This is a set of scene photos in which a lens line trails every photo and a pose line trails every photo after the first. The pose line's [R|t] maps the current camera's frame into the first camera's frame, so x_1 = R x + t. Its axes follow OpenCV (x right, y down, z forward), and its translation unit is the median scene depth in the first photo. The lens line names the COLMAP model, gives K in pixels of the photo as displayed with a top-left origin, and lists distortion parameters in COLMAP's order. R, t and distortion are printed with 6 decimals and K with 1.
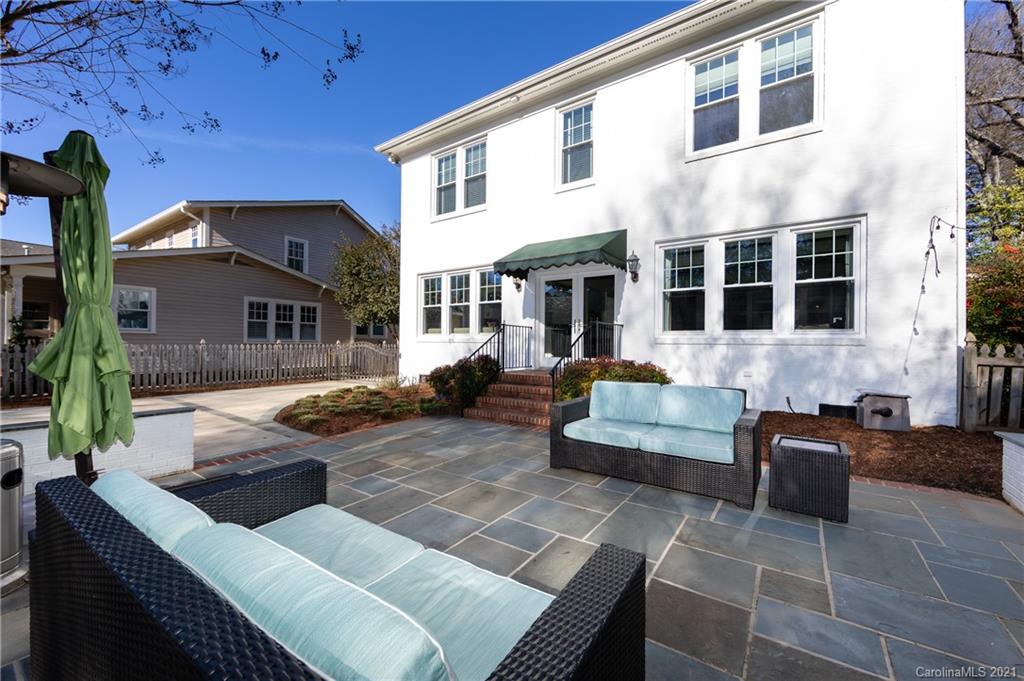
lens RADIAL K [[401.6, 0, 515.1], [0, 401.6, 338.1], [0, 0, 1]] dist [0.000220, -0.000314]
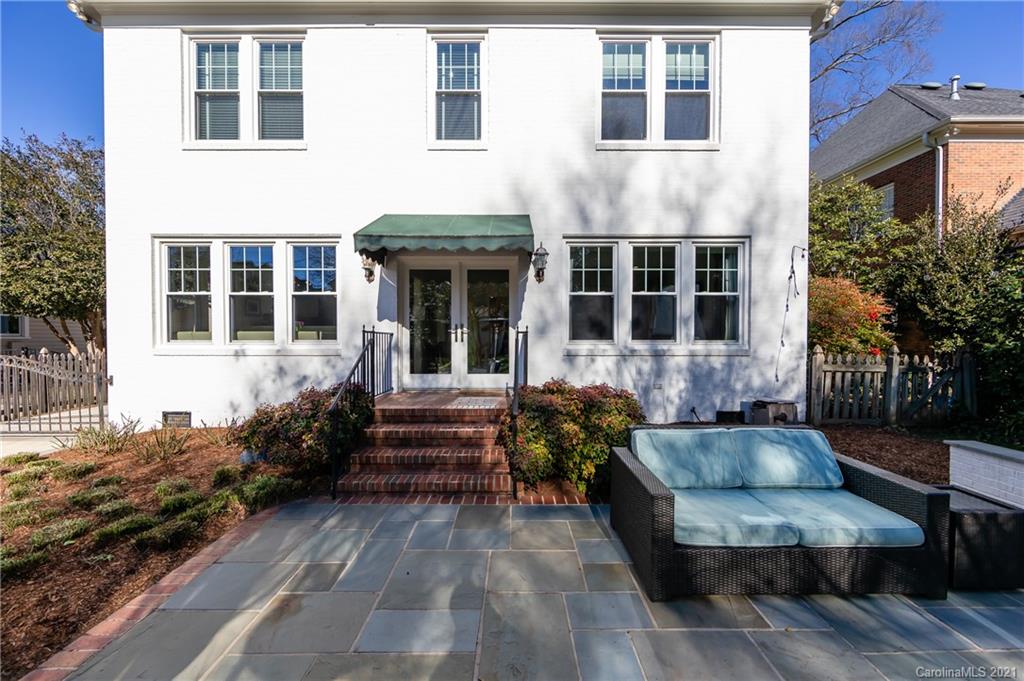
lens RADIAL K [[401.6, 0, 515.9], [0, 401.6, 341.9], [0, 0, 1]] dist [0.000220, -0.000314]
pose [[0.819296, -0.011900, 0.573247, -0.223768], [-0.002162, 0.999713, 0.023843, -0.035258], [-0.573367, -0.020774, 0.819035, 0.359746]]
